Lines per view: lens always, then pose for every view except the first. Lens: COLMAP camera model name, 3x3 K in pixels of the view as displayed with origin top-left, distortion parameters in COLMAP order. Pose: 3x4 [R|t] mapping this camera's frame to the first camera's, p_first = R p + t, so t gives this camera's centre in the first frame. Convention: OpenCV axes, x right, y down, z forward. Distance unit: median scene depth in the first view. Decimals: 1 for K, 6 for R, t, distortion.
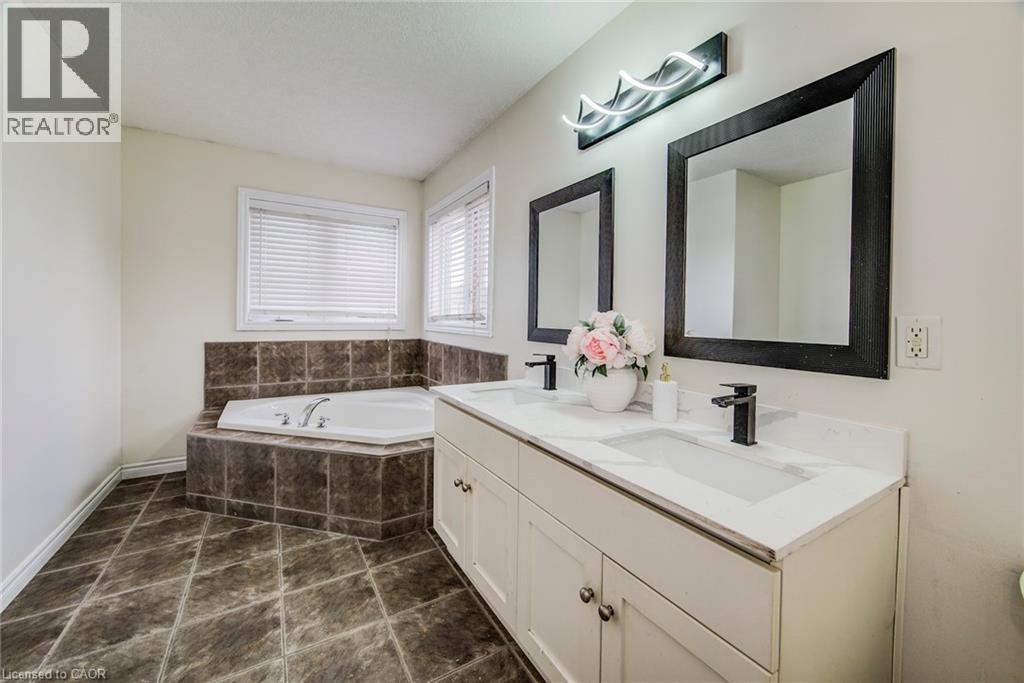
lens RADIAL K [[402.4, 0, 522.2], [0, 402.4, 315.4], [0, 0, 1]] dist [-0.004640, -0.000987]
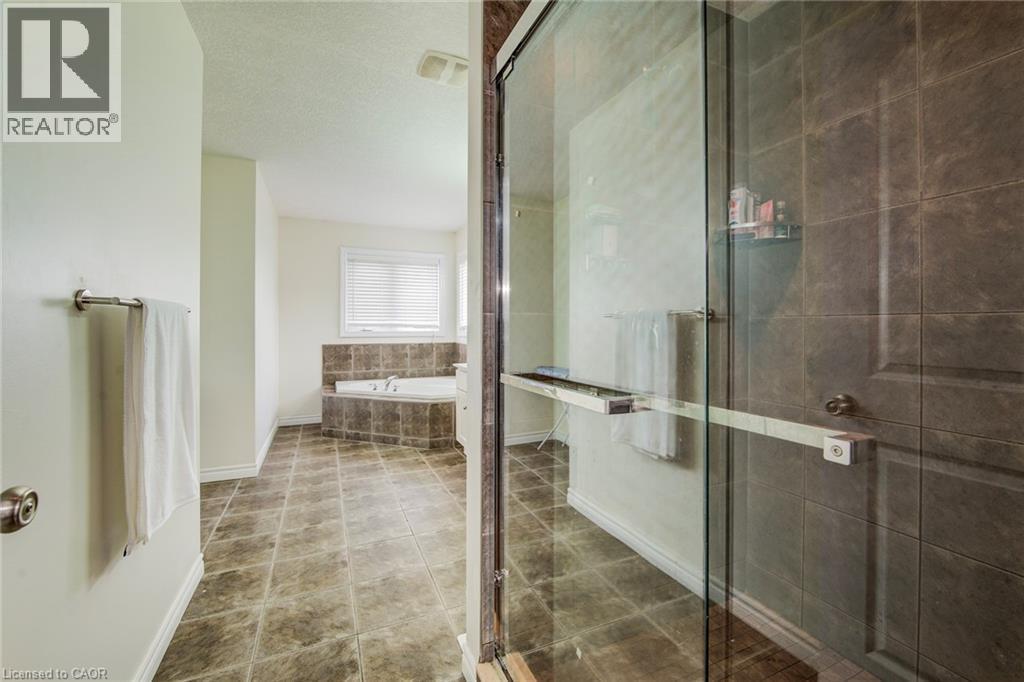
lens RADIAL K [[402.4, 0, 510.8], [0, 402.4, 335.4], [0, 0, 1]] dist [-0.004640, -0.000987]
pose [[0.990008, -0.013478, -0.140366, 0.201874], [0.016510, 0.999654, 0.020454, 0.011475], [0.140042, -0.022567, 0.989888, -0.538464]]
